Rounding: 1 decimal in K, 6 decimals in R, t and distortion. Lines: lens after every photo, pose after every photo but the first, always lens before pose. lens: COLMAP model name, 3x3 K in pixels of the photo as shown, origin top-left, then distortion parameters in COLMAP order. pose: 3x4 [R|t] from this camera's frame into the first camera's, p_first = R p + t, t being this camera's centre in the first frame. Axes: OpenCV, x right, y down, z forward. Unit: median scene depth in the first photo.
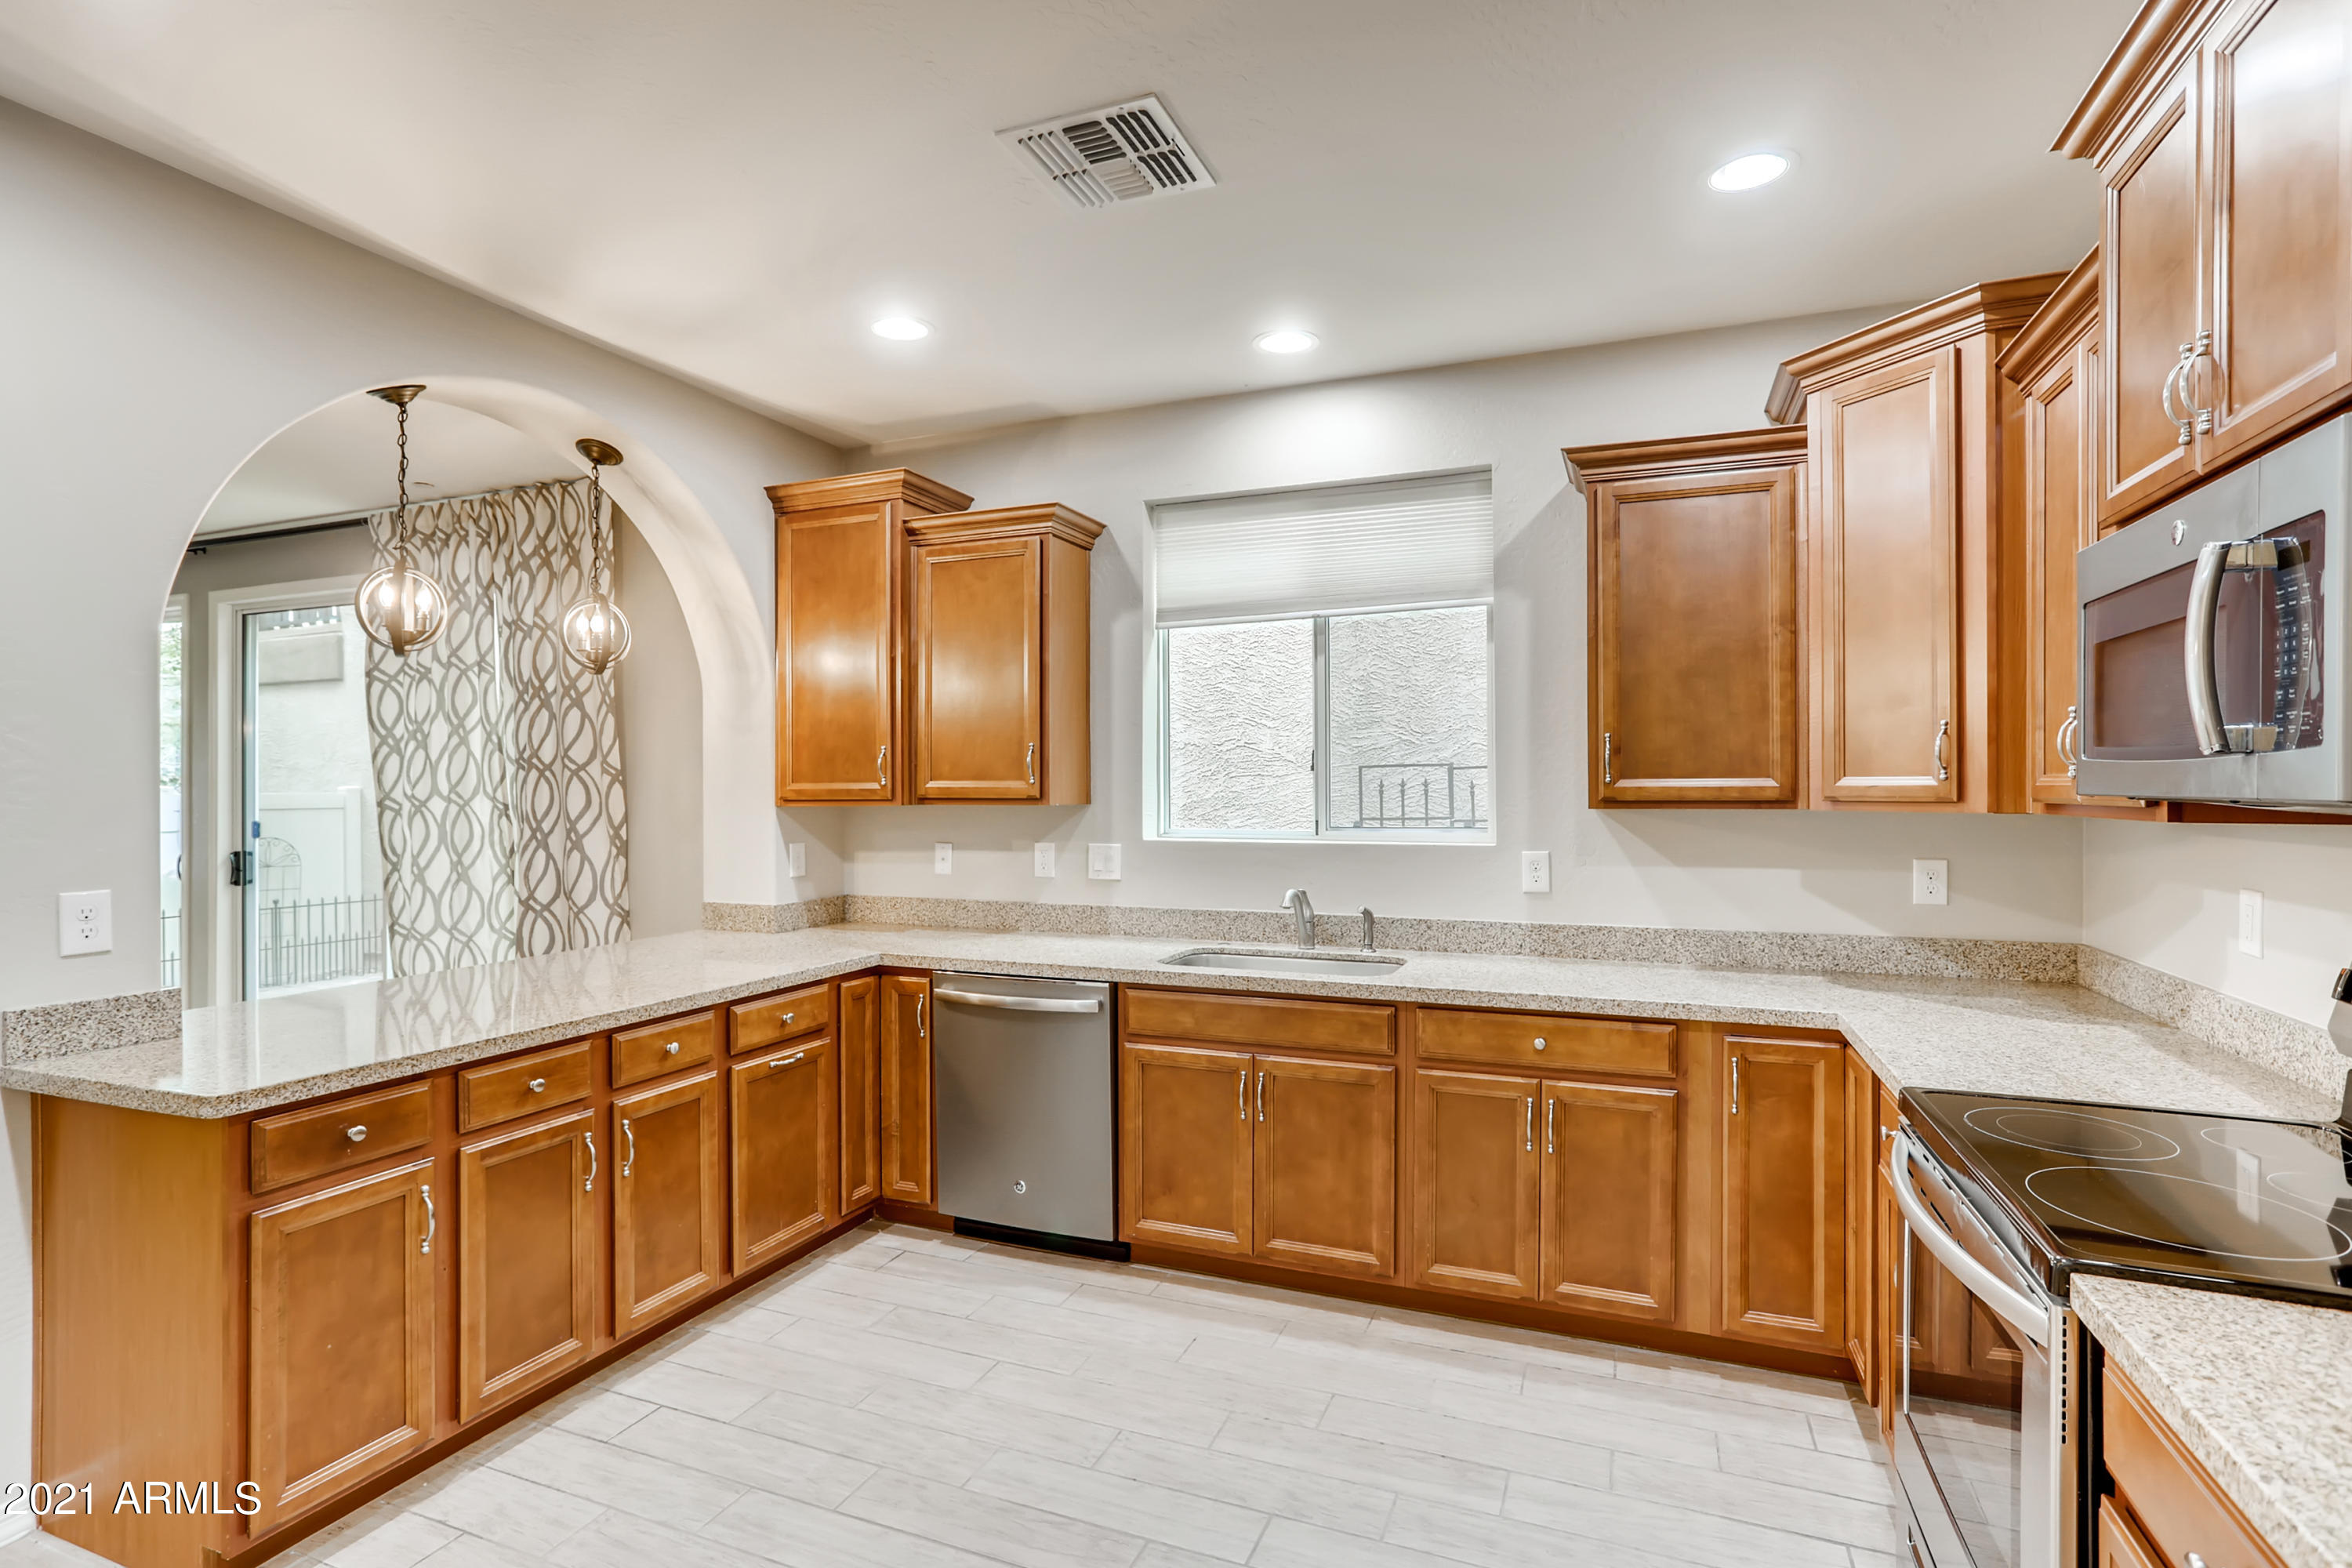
lens RADIAL K [[1149.8, 0, 1159.8], [0, 1149.8, 791.7], [0, 0, 1]] dist [-0.014010, 0.001484]
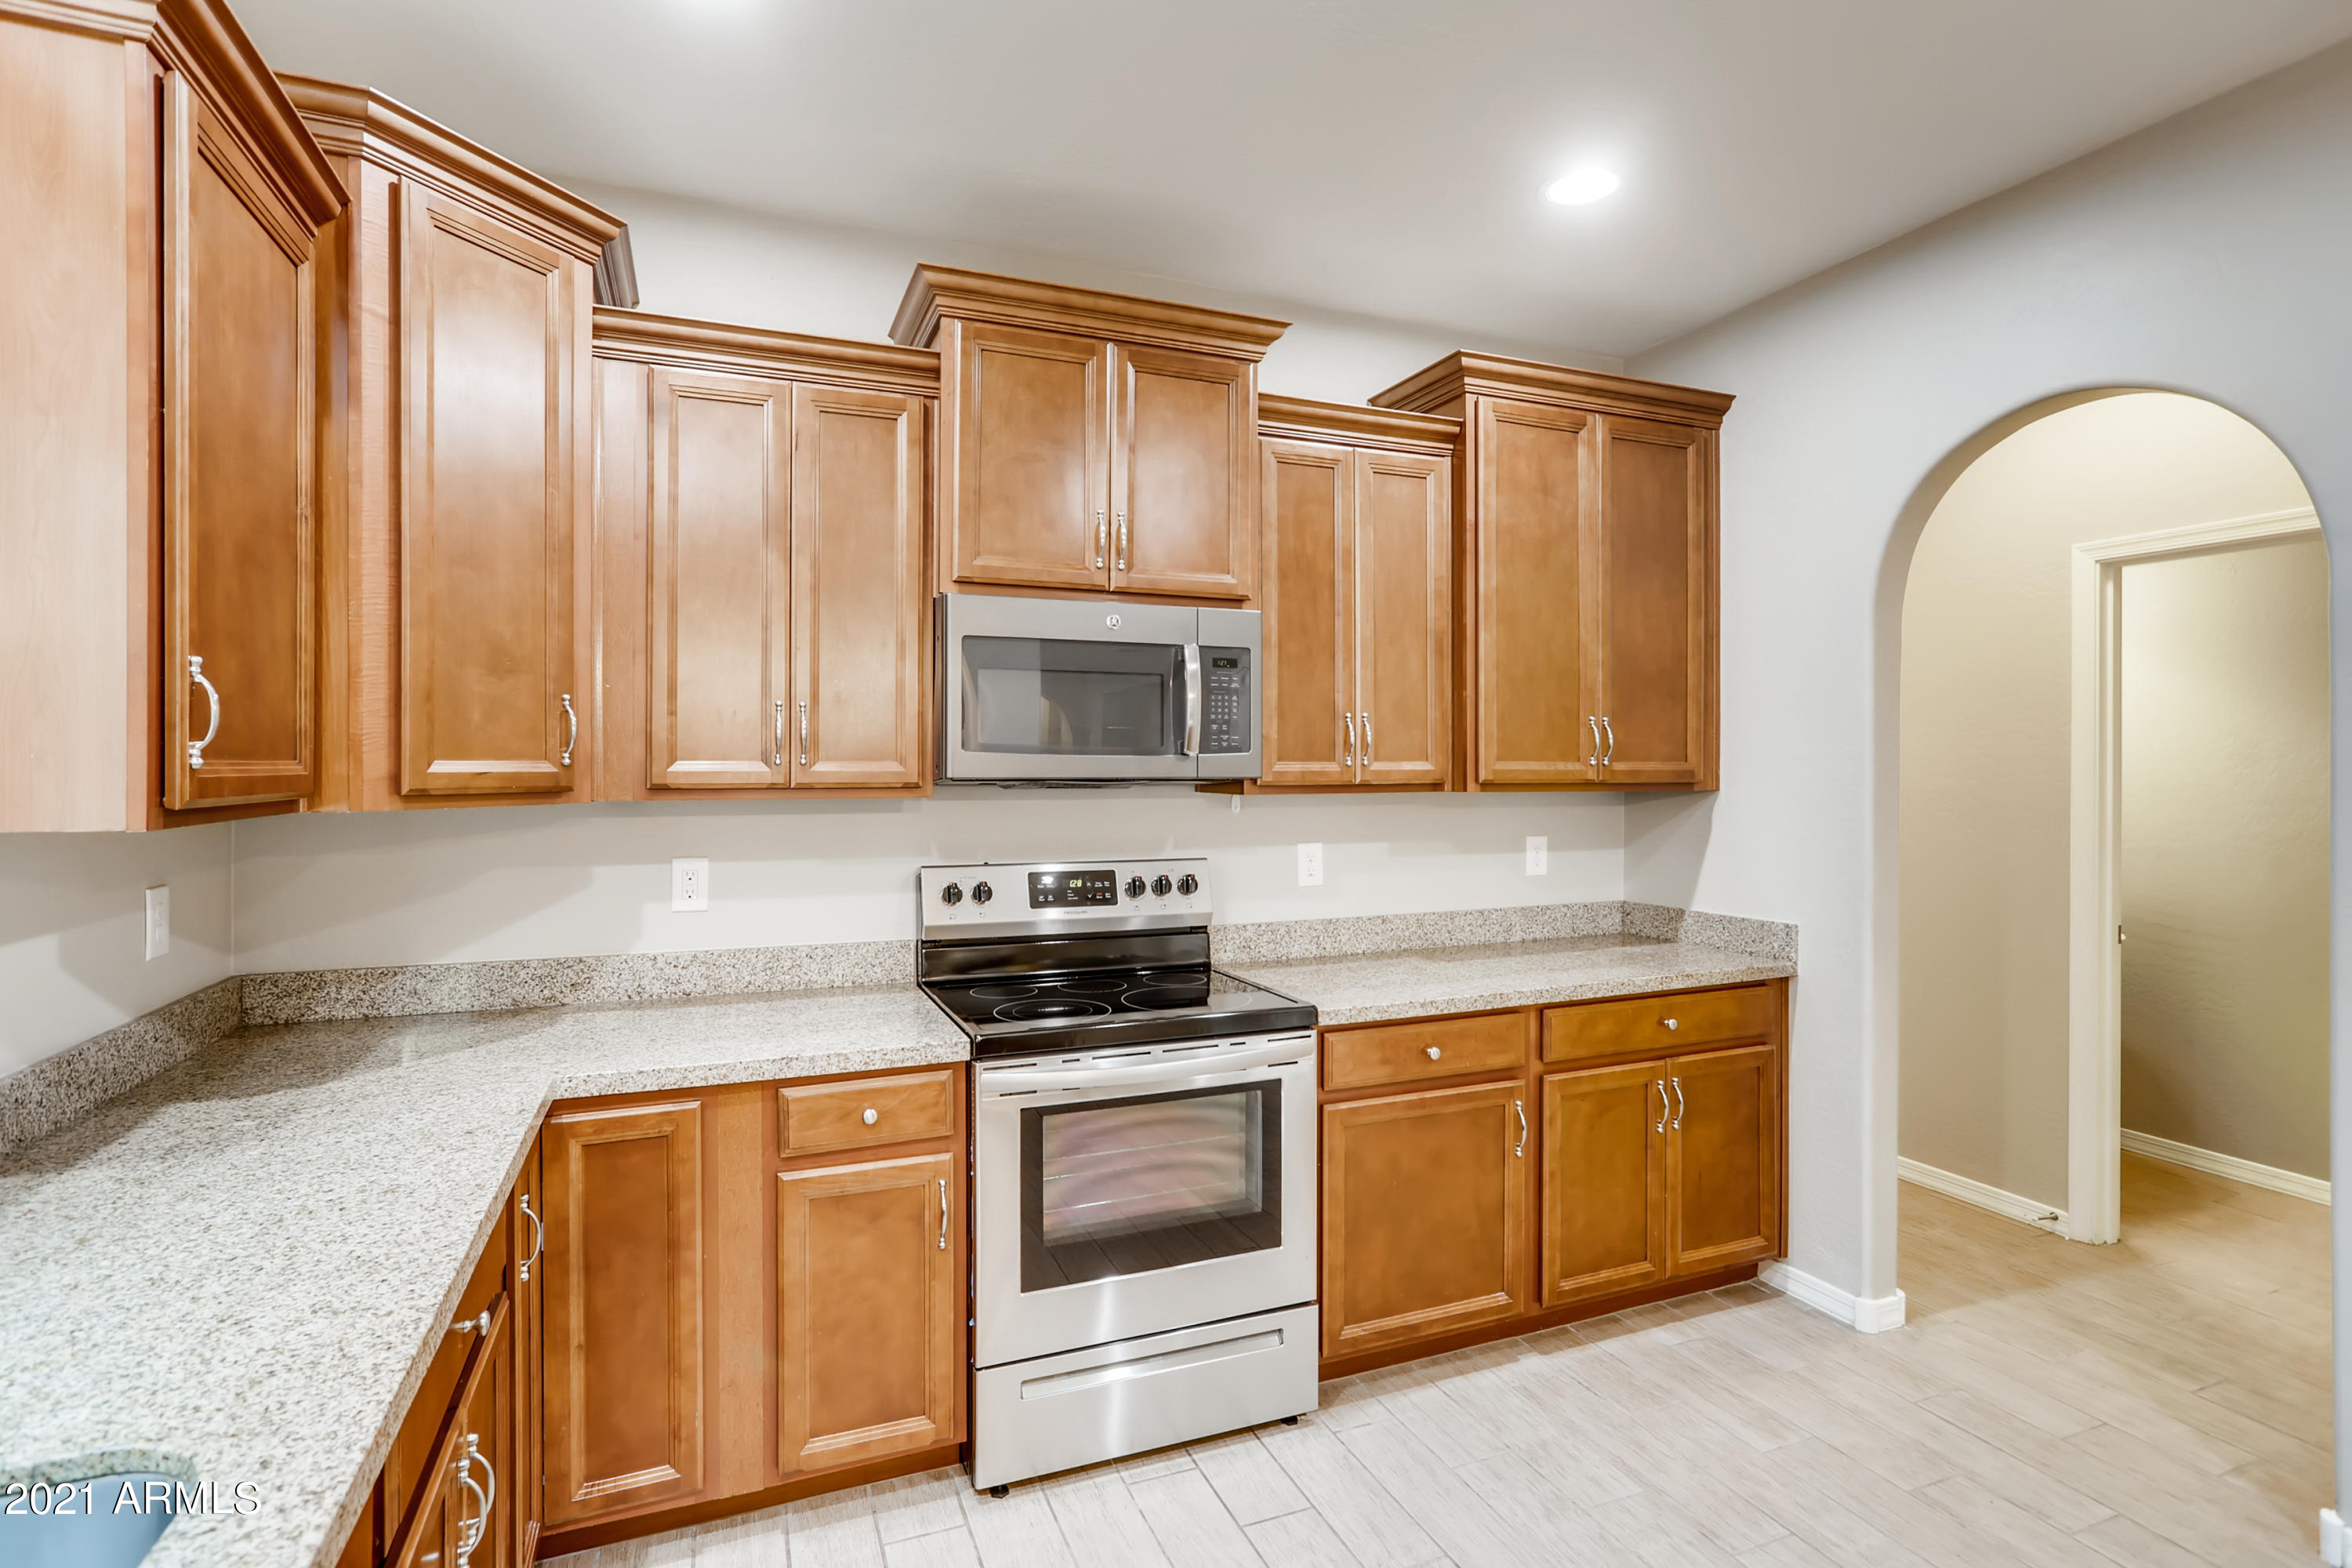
lens RADIAL K [[1149.9, 0, 1164.1], [0, 1149.9, 769.0], [0, 0, 1]] dist [-0.032991, 0.025215]
pose [[-0.697936, 0.000103, 0.716160, -0.169927], [0.004344, 0.999982, 0.004089, -0.007099], [-0.716147, 0.005965, -0.697924, 0.970195]]
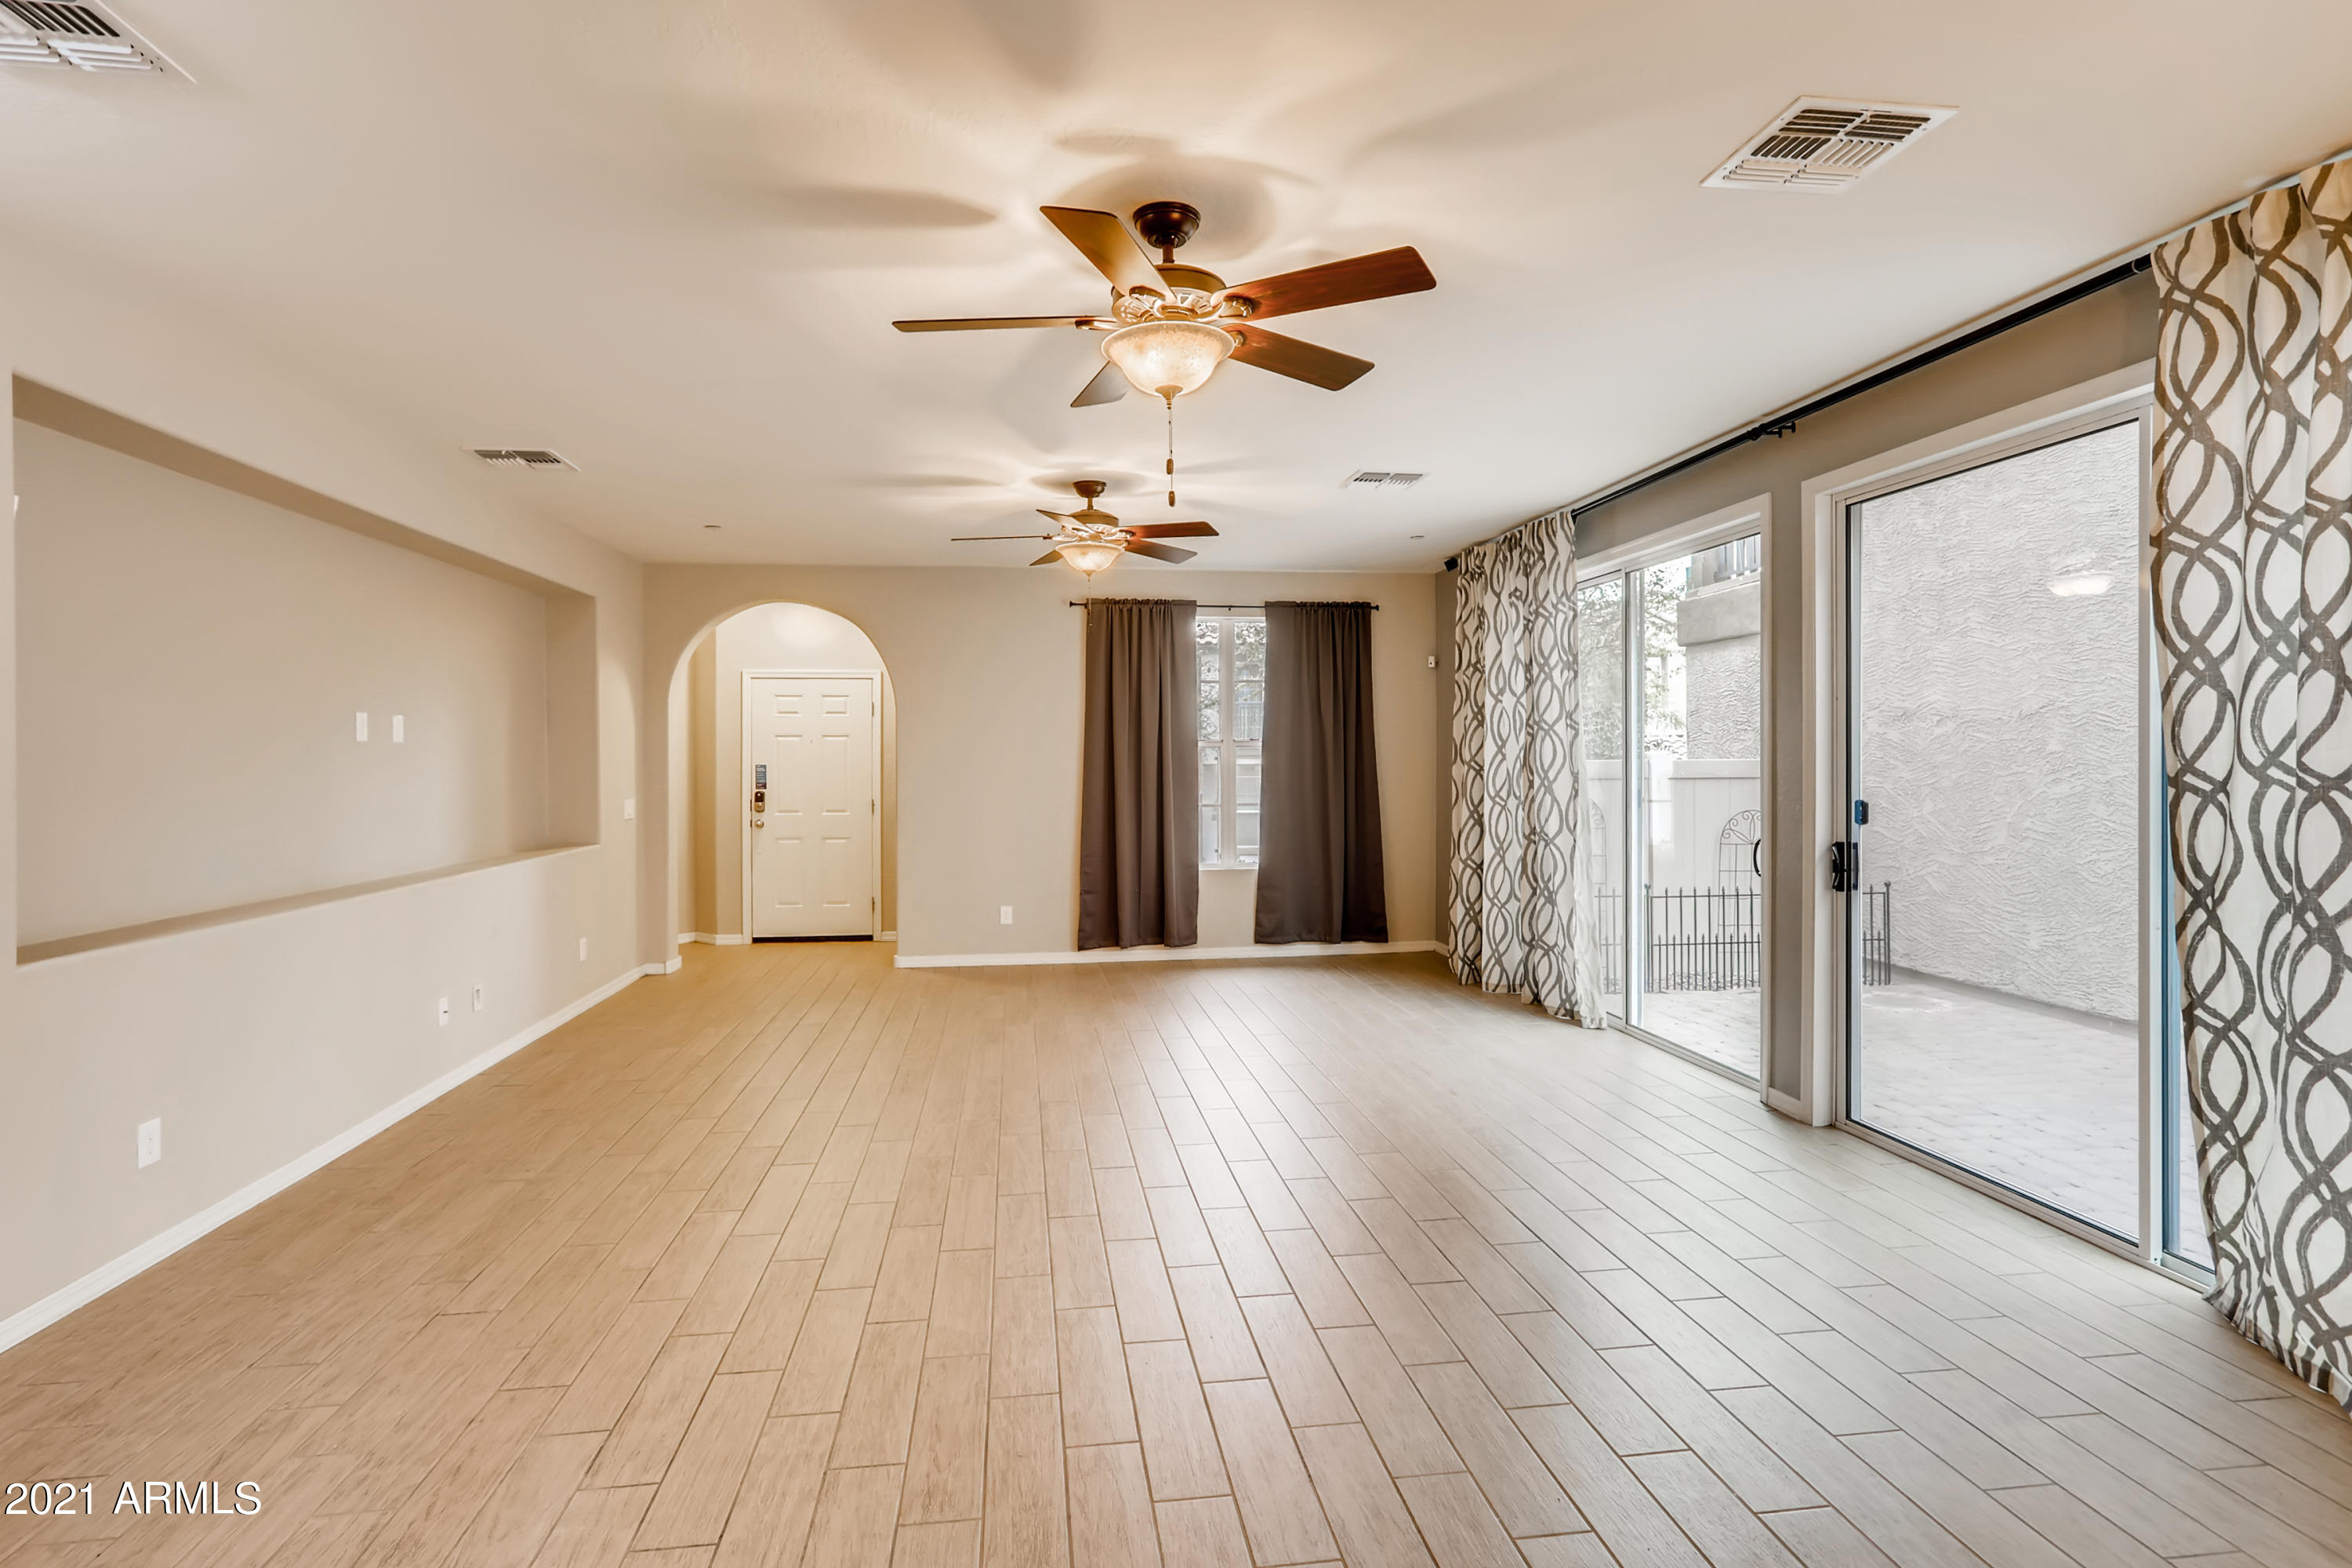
lens RADIAL K [[1159.6, 0, 1164.6], [0, 1159.6, 758.3], [0, 0, 1]] dist [-0.011367, 0.000207]
pose [[0.497469, 0.000974, -0.867481, -0.733178], [0.001060, 0.999998, 0.001730, -0.002422], [0.867481, -0.001780, 0.497467, 0.522265]]
